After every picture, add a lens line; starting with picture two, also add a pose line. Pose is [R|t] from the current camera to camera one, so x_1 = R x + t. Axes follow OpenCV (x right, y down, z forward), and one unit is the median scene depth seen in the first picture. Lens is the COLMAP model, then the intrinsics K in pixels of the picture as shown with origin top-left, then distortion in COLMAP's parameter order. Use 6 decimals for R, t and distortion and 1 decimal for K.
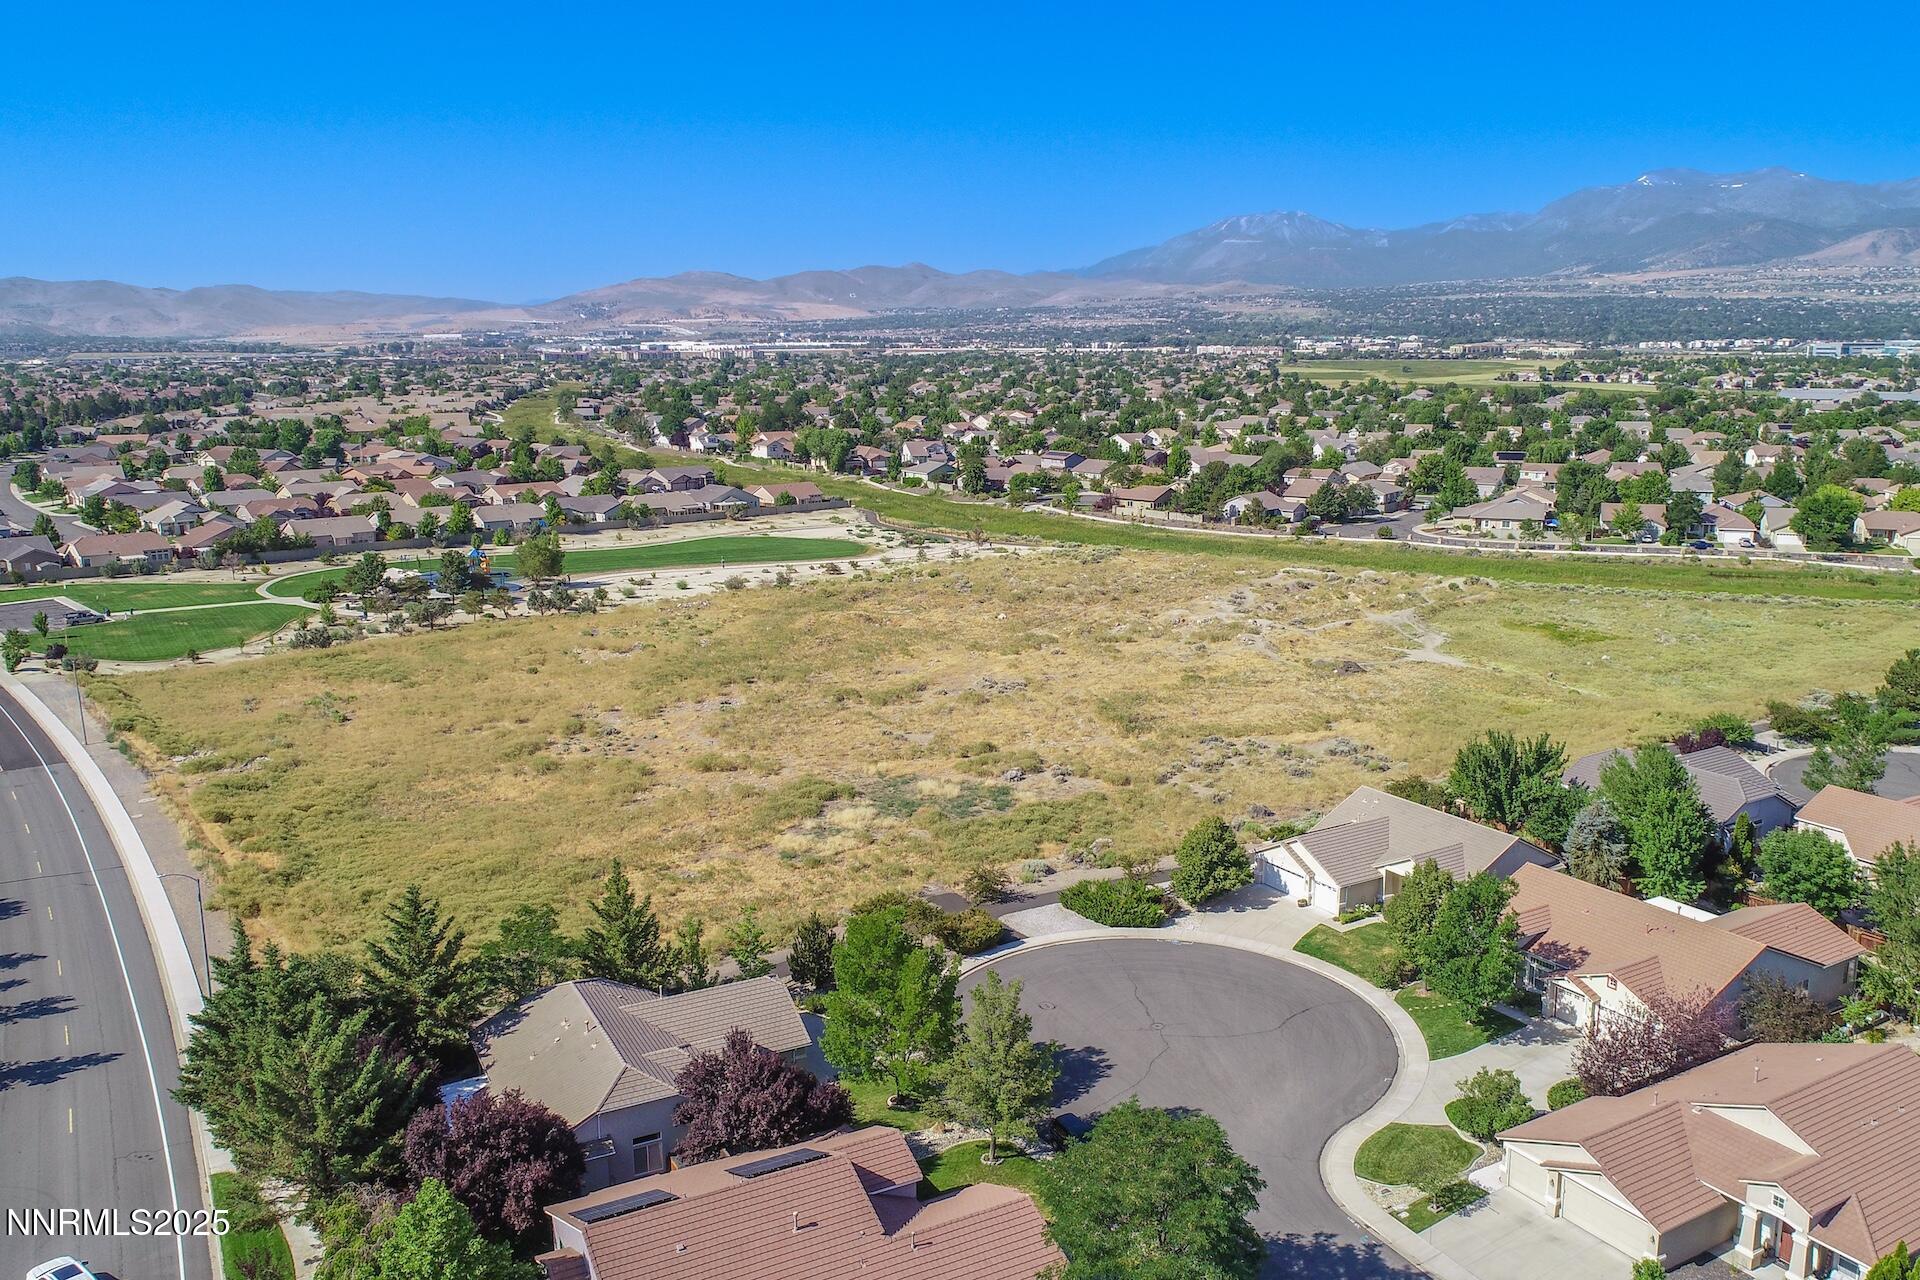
lens RADIAL K [[1483.0, 0, 1013.1], [0, 1483.0, 641.8], [0, 0, 1]] dist [-0.008815, 0.002662]
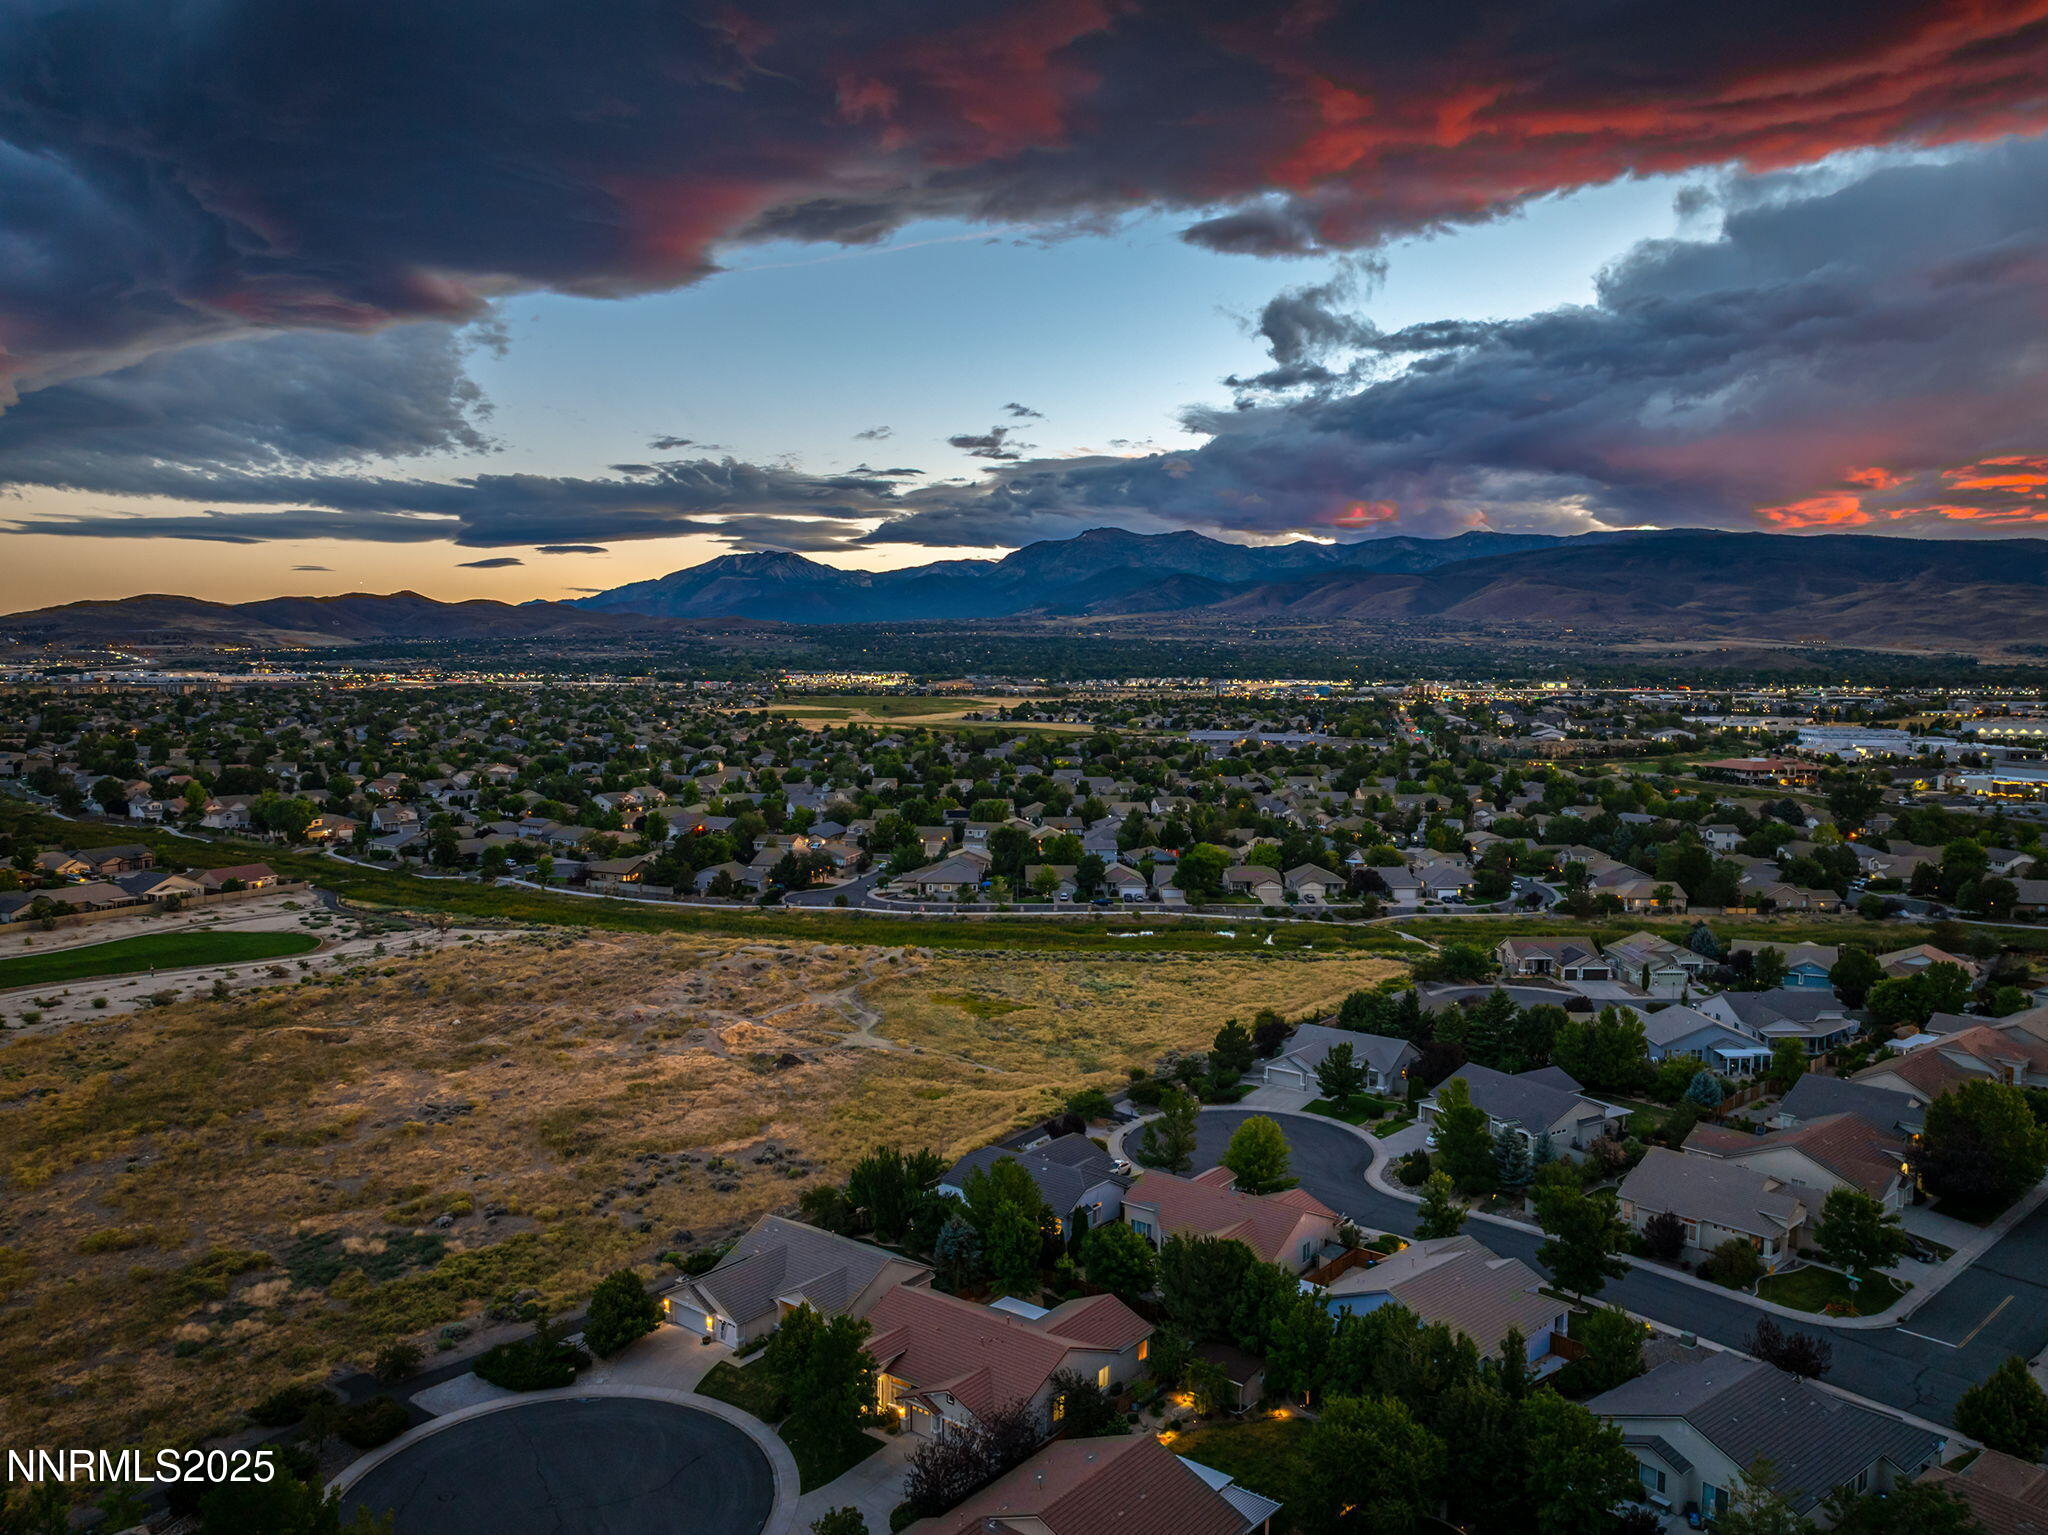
lens RADIAL K [[1421.7, 0, 1024.0], [0, 1421.7, 767.5], [0, 0, 1]] dist [-0.026007, 0.002856]
pose [[0.940560, -0.014702, 0.339310, 0.020105], [0.059190, 0.990869, -0.121141, -0.031262], [-0.334431, 0.134024, 0.932842, -0.034544]]
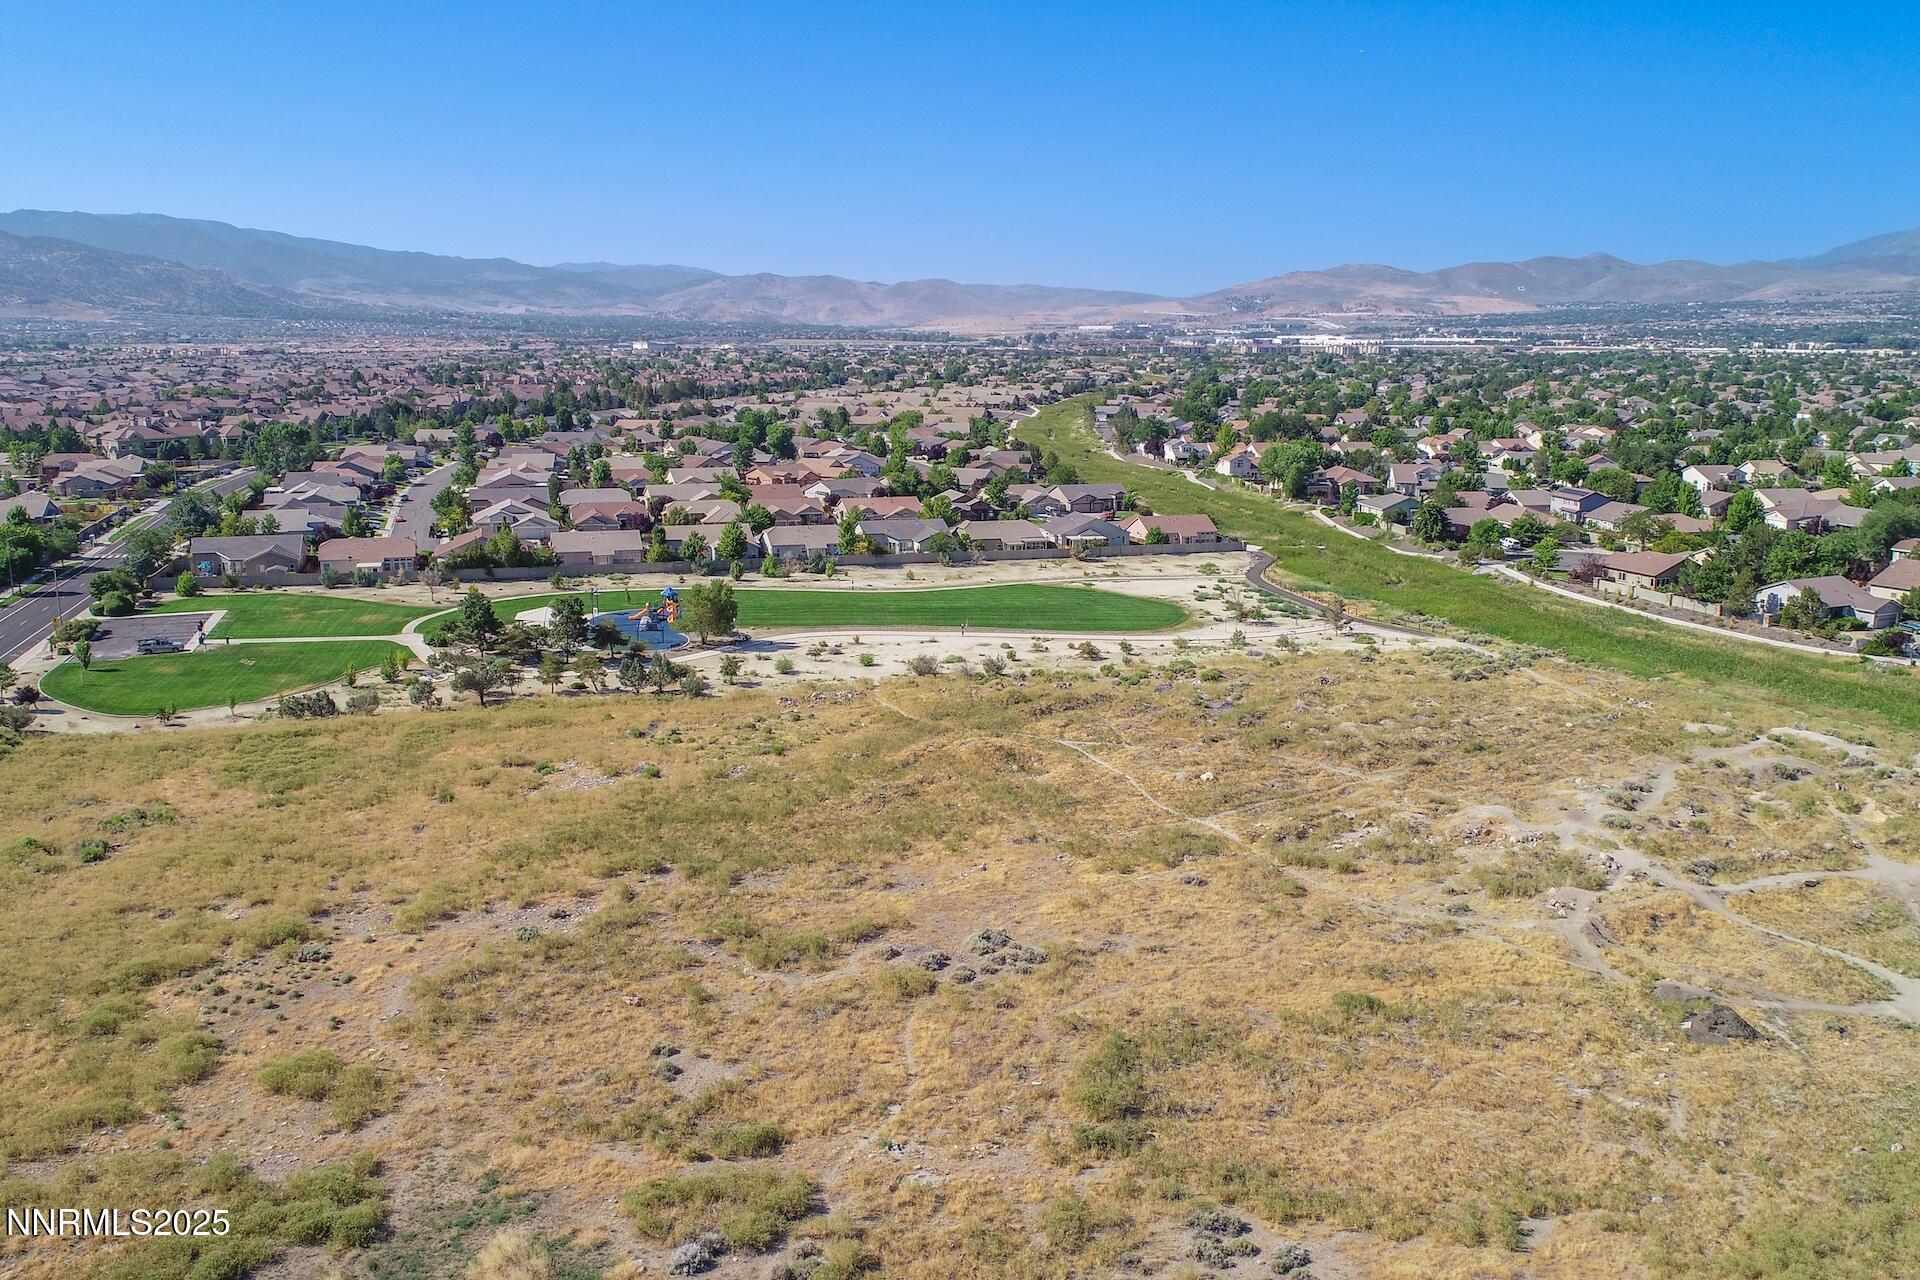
lens RADIAL K [[1512.4, 0, 992.3], [0, 1512.4, 638.8], [0, 0, 1]] dist [-0.003591, -0.008622]
pose [[0.906140, 0.093609, -0.412490, 0.106742], [-0.094459, 0.995359, 0.018379, -0.049404], [0.412296, 0.022309, 0.910777, 0.235843]]
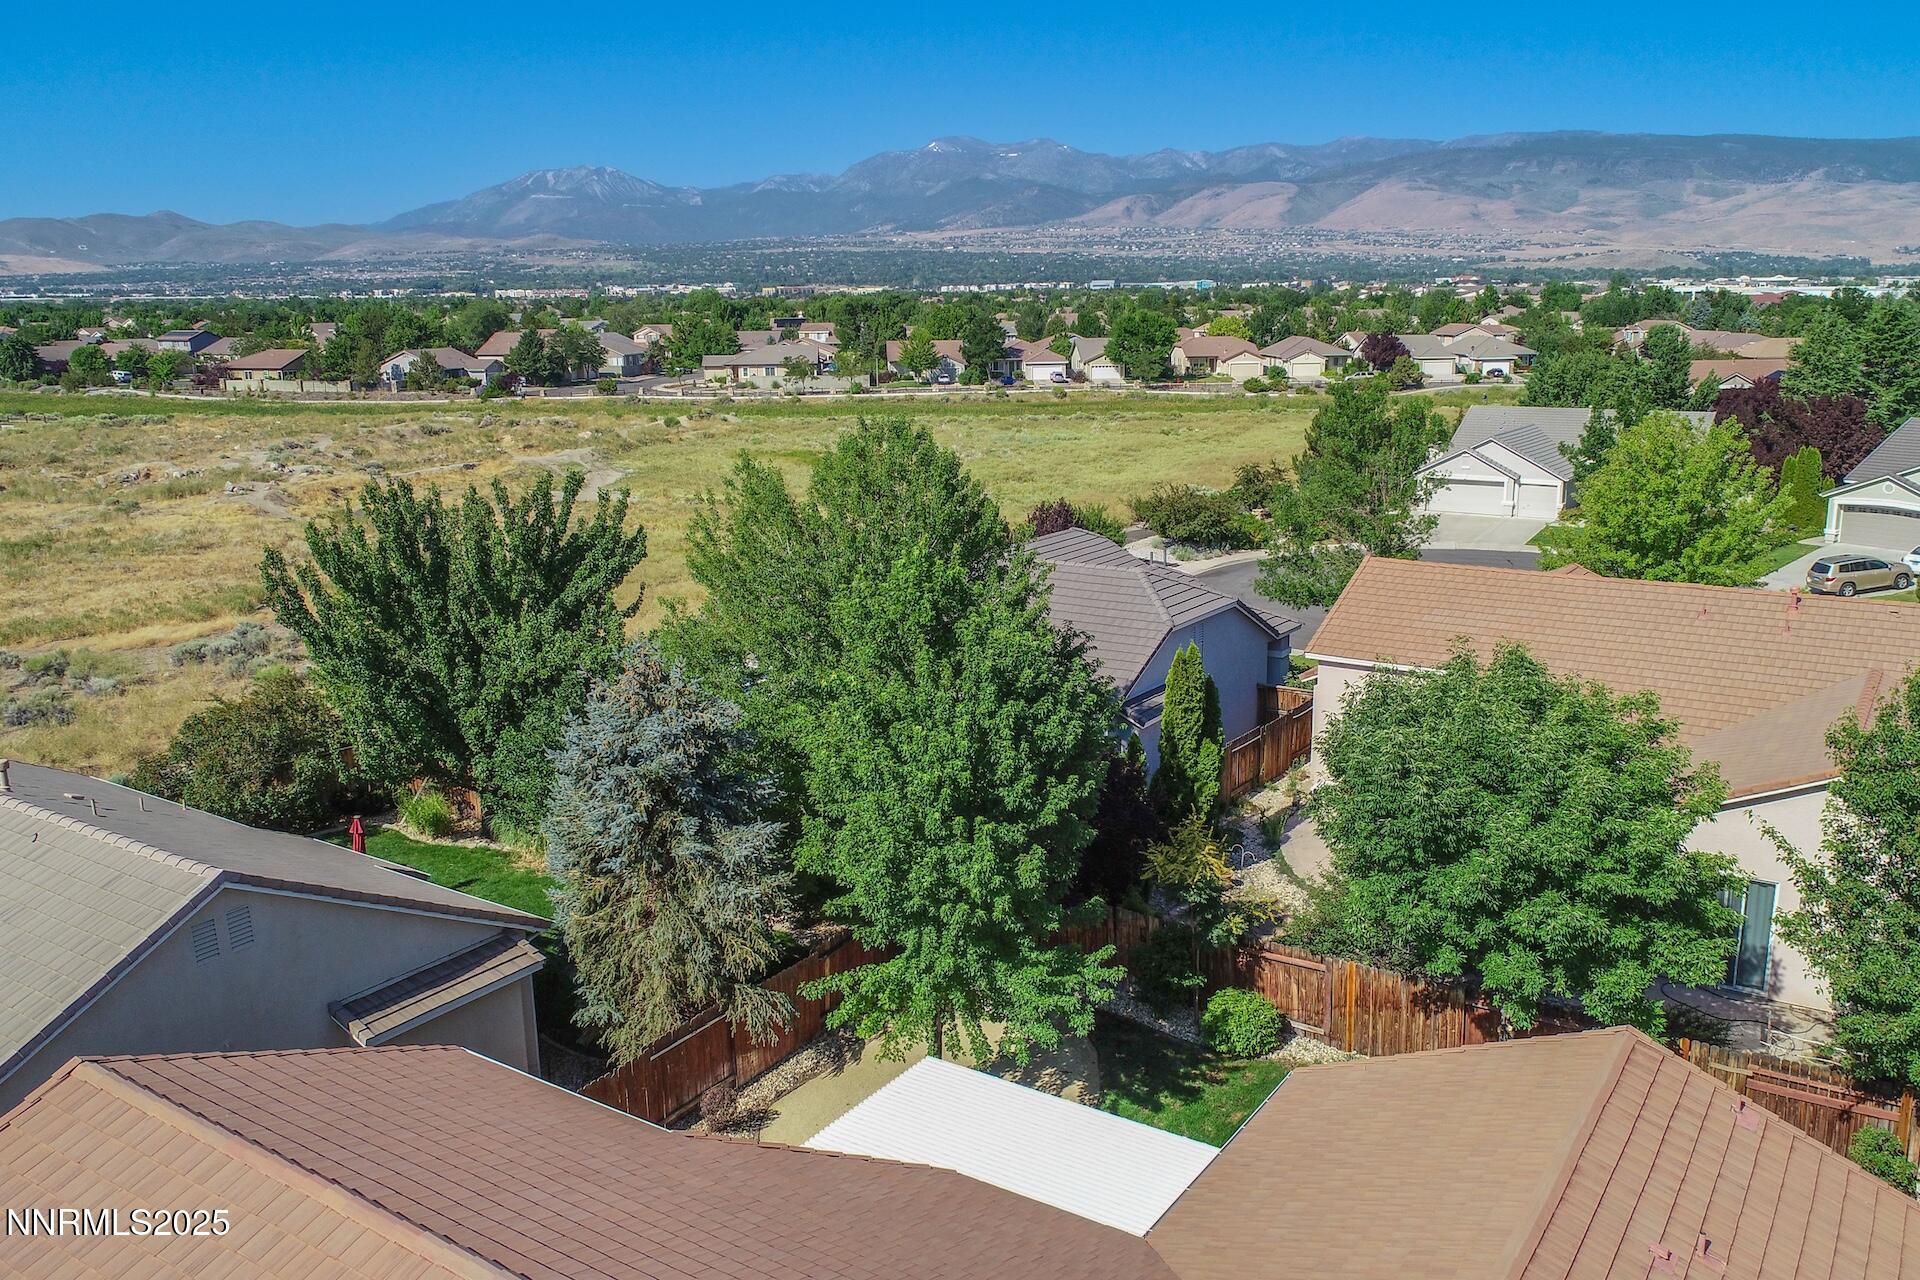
lens RADIAL K [[1483.0, 0, 1013.1], [0, 1483.0, 641.8], [0, 0, 1]] dist [-0.008815, 0.002662]
pose [[0.905227, -0.099753, 0.413053, 0.104758], [0.088981, 0.995003, 0.045288, 0.030219], [-0.415507, -0.004242, 0.909580, 0.229821]]
